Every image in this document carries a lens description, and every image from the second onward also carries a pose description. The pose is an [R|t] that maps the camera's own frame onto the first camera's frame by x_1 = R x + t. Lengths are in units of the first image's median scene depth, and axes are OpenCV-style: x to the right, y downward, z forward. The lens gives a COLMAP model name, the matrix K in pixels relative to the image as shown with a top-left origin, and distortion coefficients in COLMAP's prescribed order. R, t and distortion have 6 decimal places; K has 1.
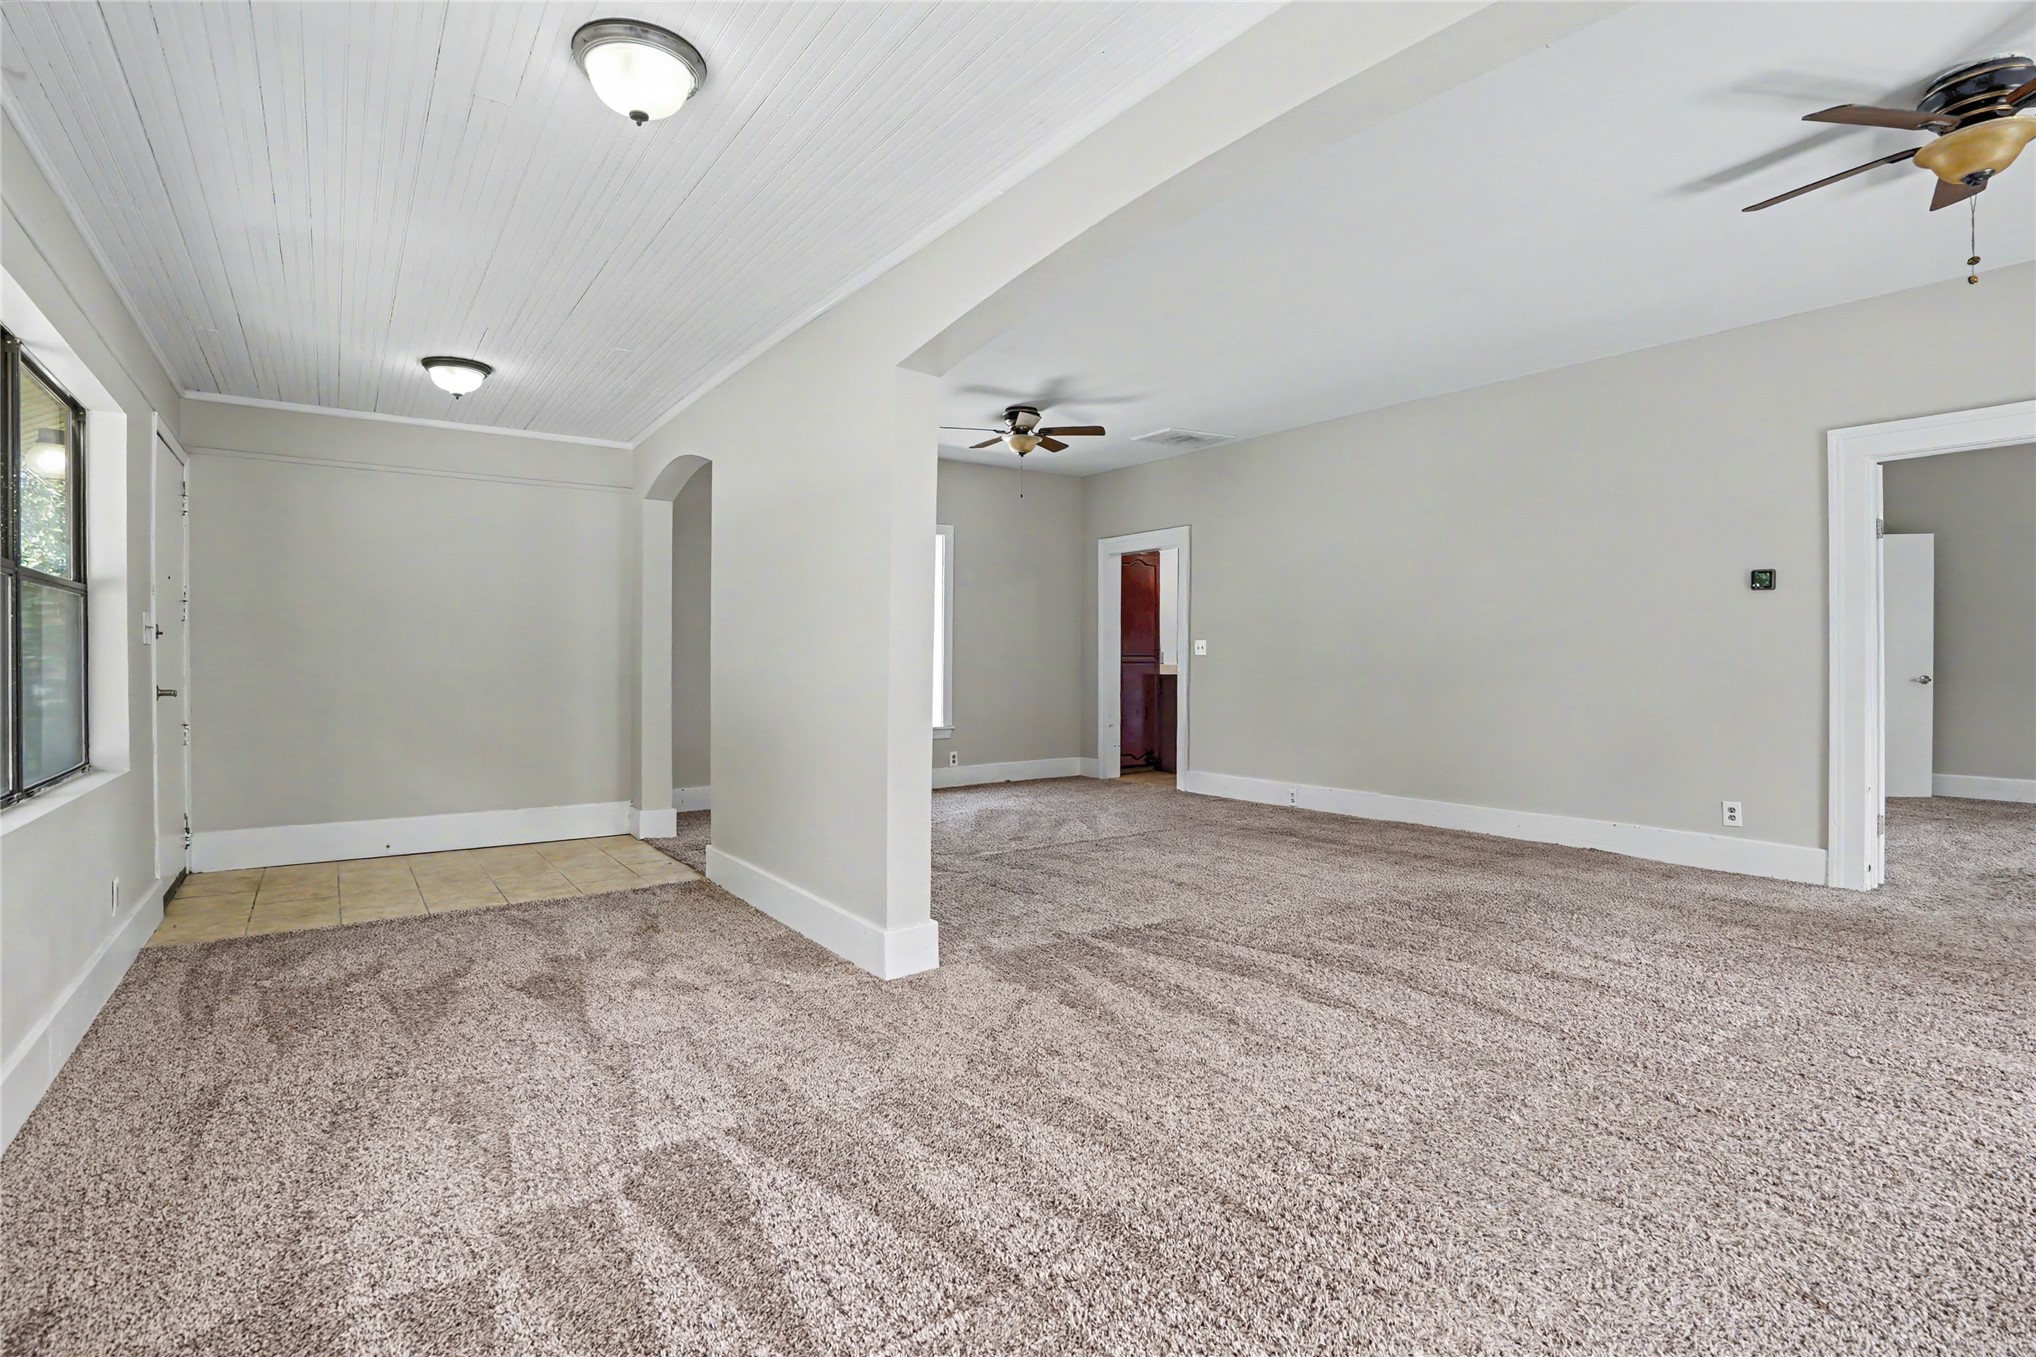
lens RADIAL K [[967.2, 0, 995.6], [0, 967.2, 668.4], [0, 0, 1]] dist [-0.049227, 0.016951]
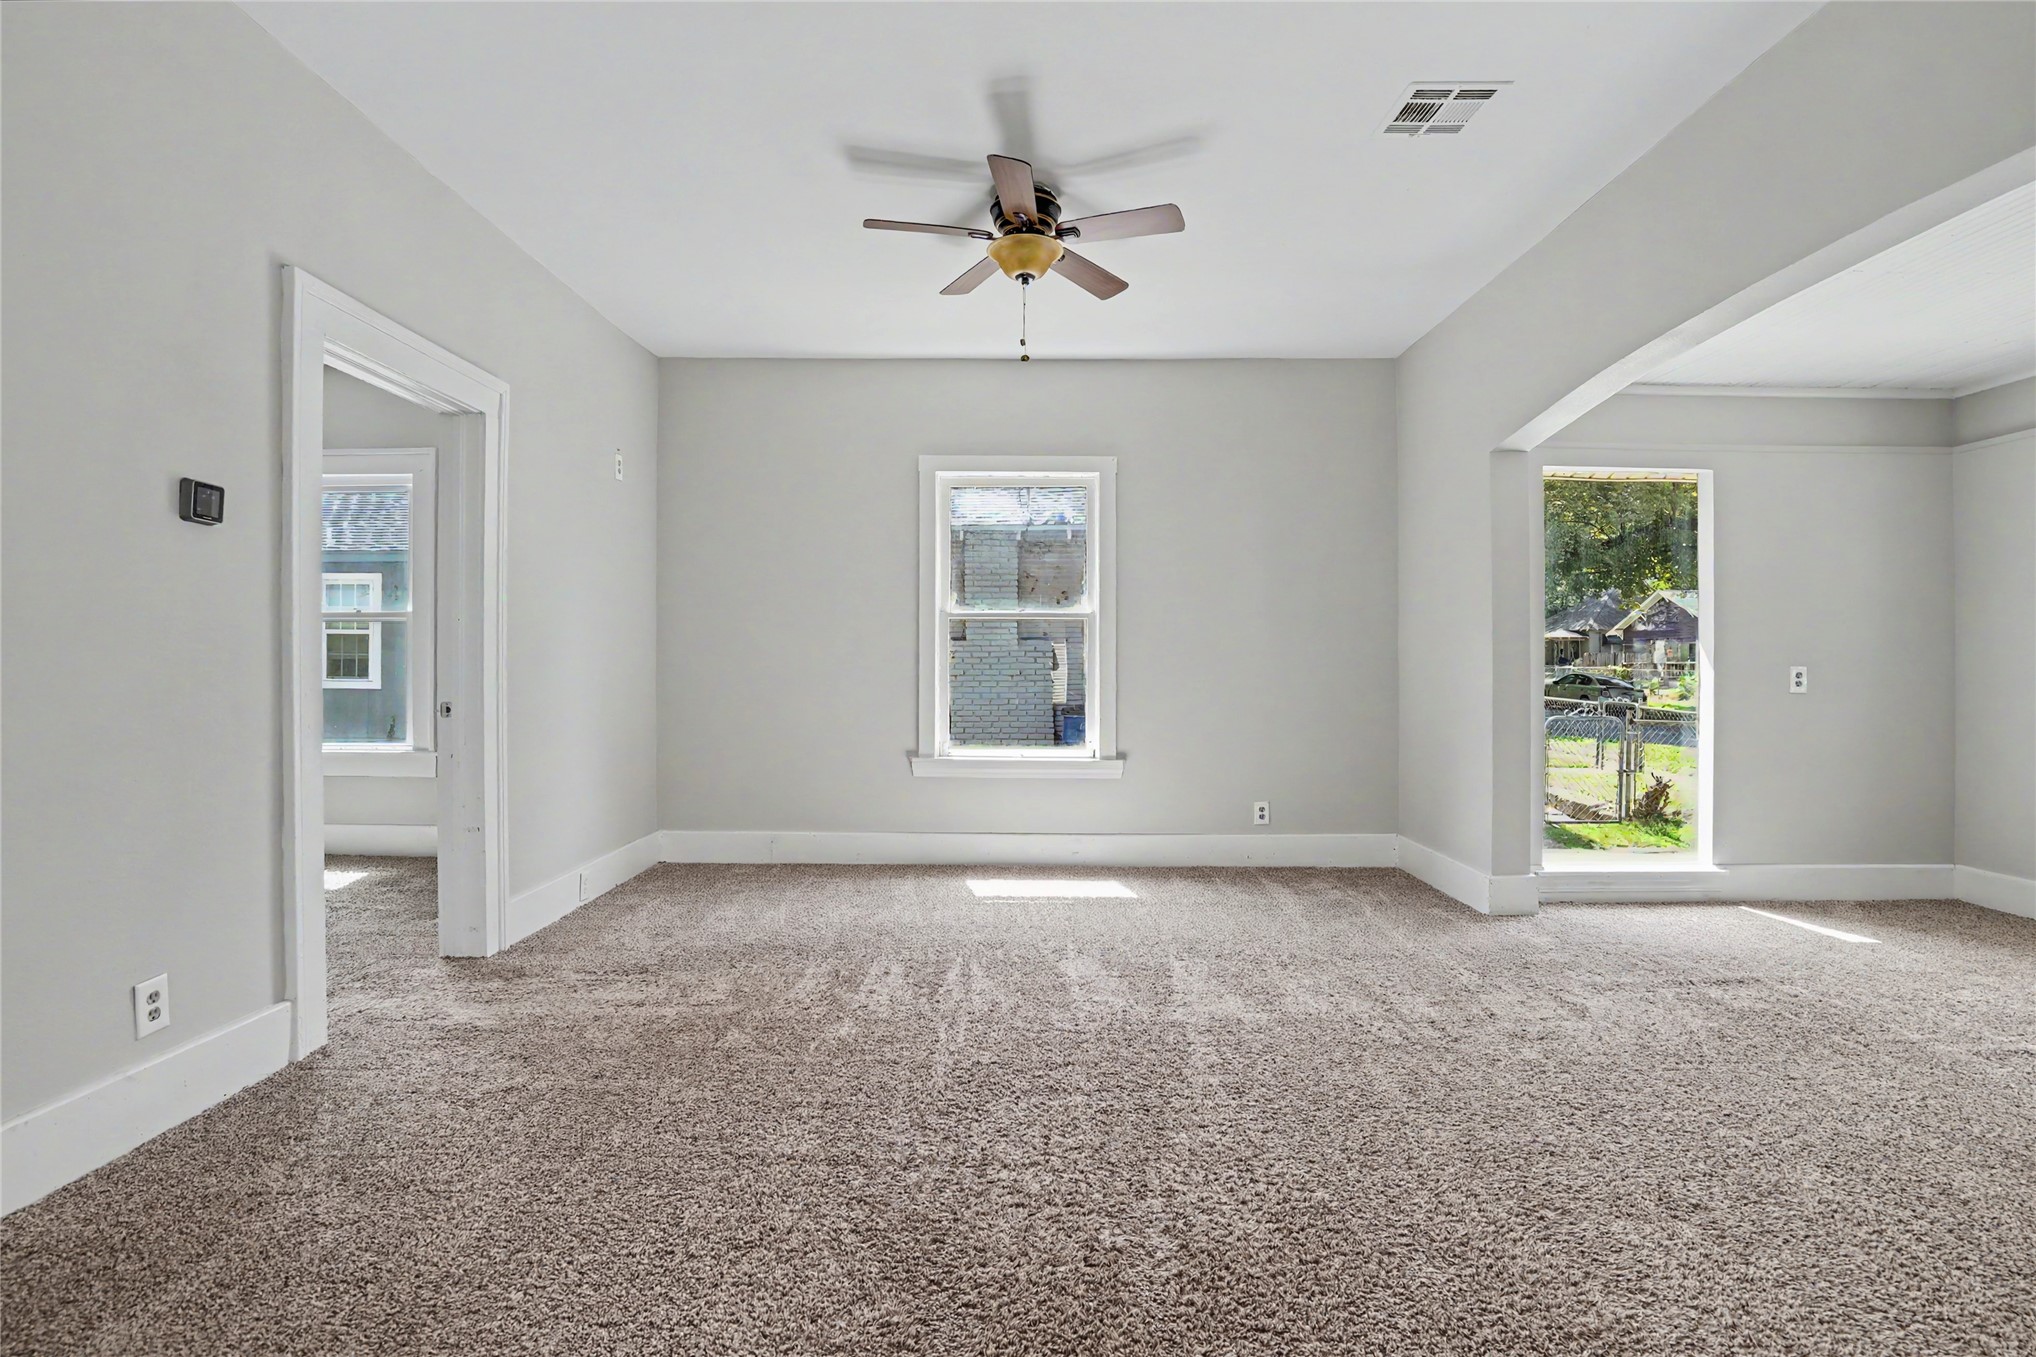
lens RADIAL K [[967.2, 0, 1010.9], [0, 967.2, 662.8], [0, 0, 1]] dist [-0.049227, 0.016951]
pose [[-0.816791, 0.003494, 0.576924, 0.221553], [0.002464, 0.999994, -0.002569, -0.010059], [-0.576929, -0.000677, -0.816794, 1.365153]]
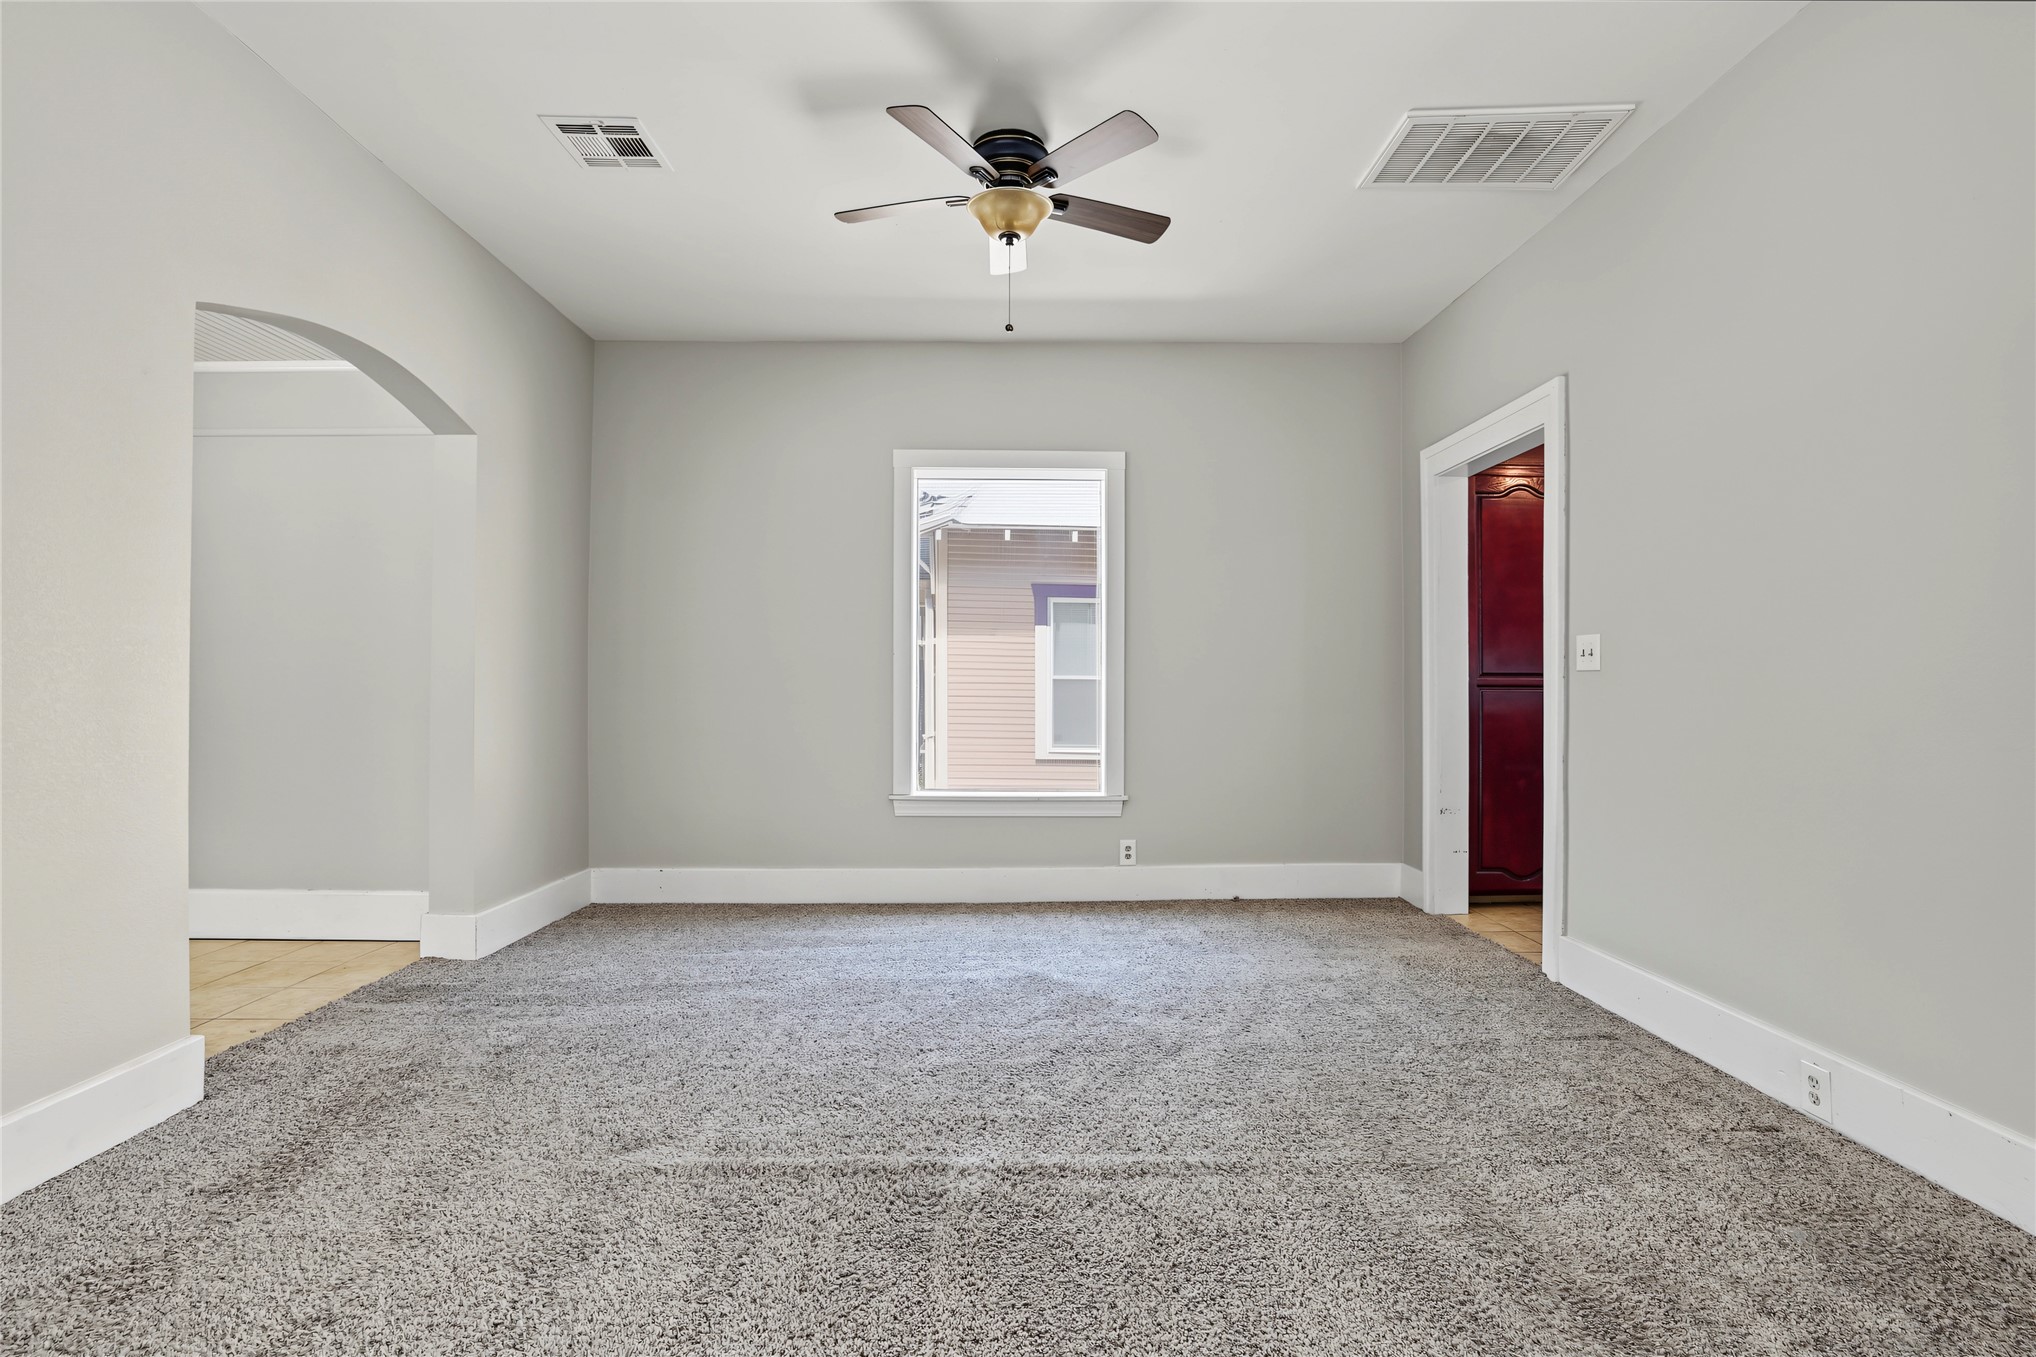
lens RADIAL K [[967.2, 0, 1004.6], [0, 967.2, 678.0], [0, 0, 1]] dist [-0.049227, 0.016951]
pose [[0.826912, -0.001058, -0.562330, 0.463091], [-0.004955, 0.999946, -0.009167, -0.010297], [0.562309, 0.010367, 0.826862, 1.003044]]
